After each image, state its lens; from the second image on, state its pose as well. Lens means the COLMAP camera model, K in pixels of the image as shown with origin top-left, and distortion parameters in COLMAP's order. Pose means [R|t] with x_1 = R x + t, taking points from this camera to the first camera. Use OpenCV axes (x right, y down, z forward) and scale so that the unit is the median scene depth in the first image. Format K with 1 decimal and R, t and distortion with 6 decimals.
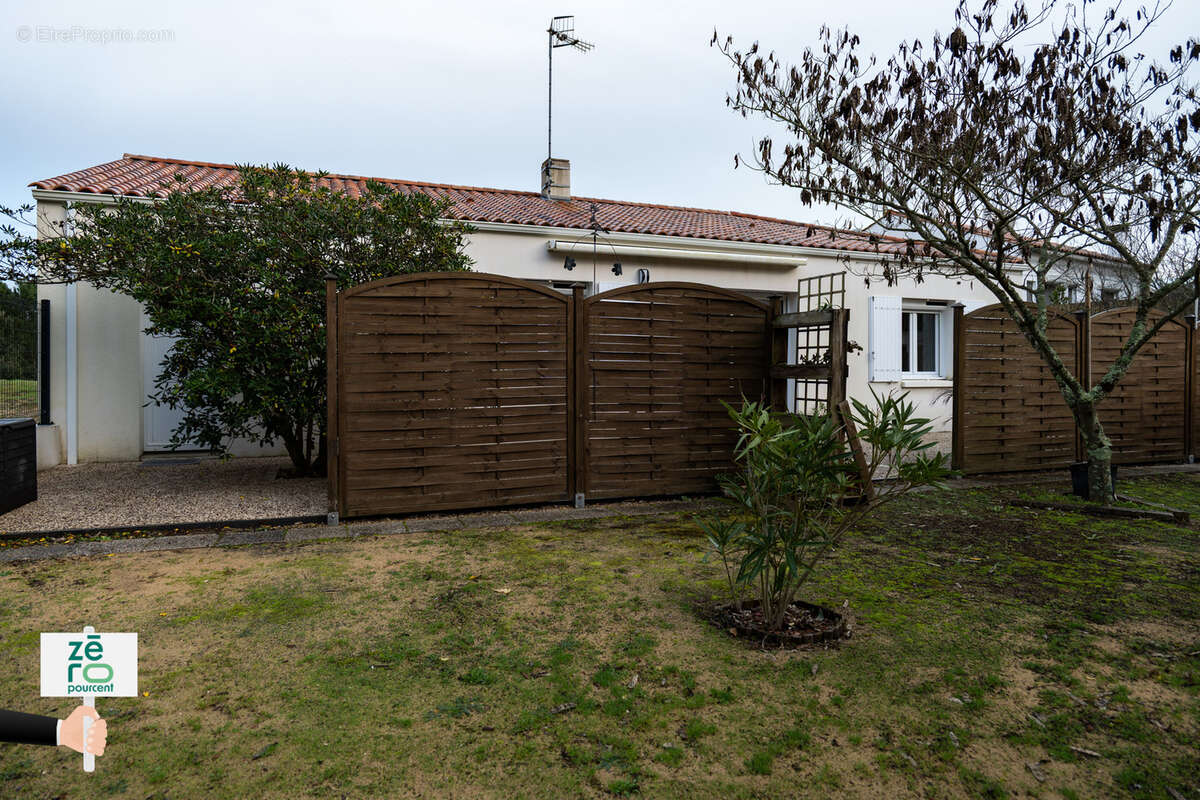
lens RADIAL K [[673.0, 0, 600.0], [0, 673.0, 321.4], [0, 0, 1]] dist [-0.026765, 0.001804]
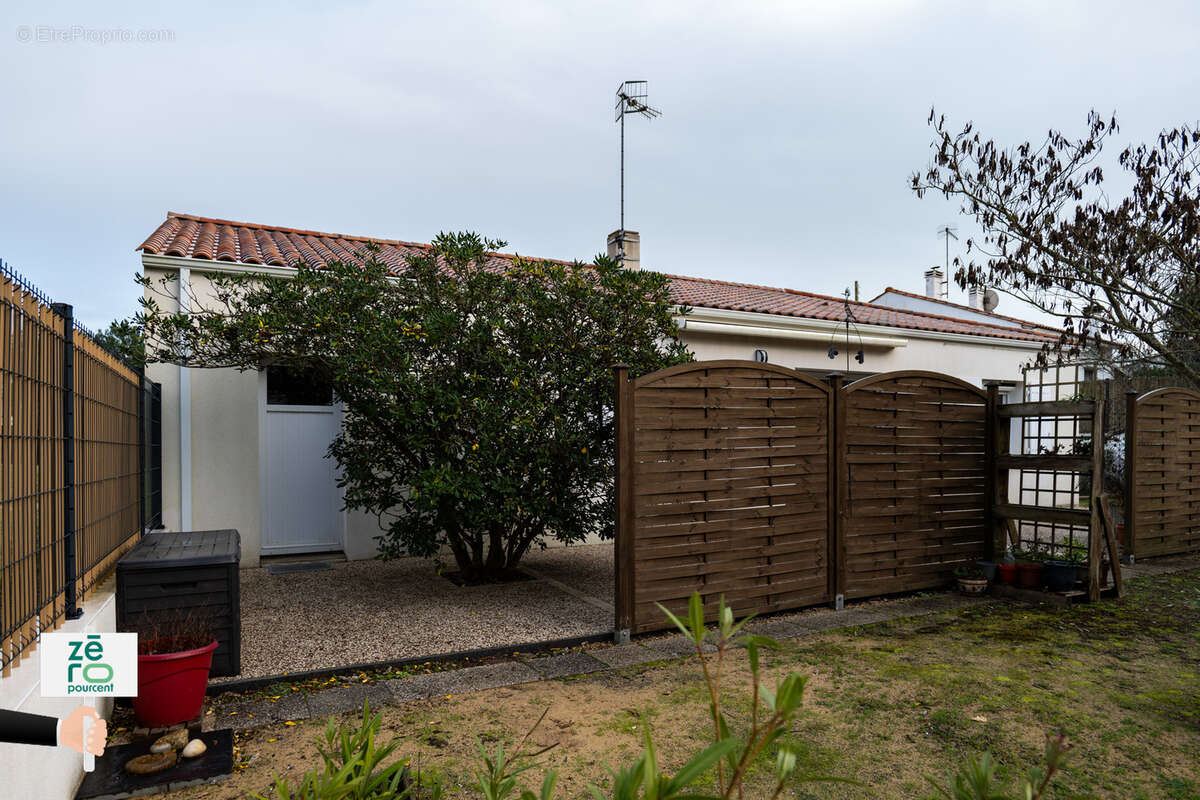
lens RADIAL K [[686.6, 0, 600.0], [0, 686.6, 400.0], [0, 0, 1]] dist [-0.036782, 0.017550]
pose [[0.994212, 0.000584, 0.107434, -0.450878], [-0.001704, 0.999945, 0.010331, -0.026427], [-0.107422, -0.010454, 0.994159, 0.081111]]
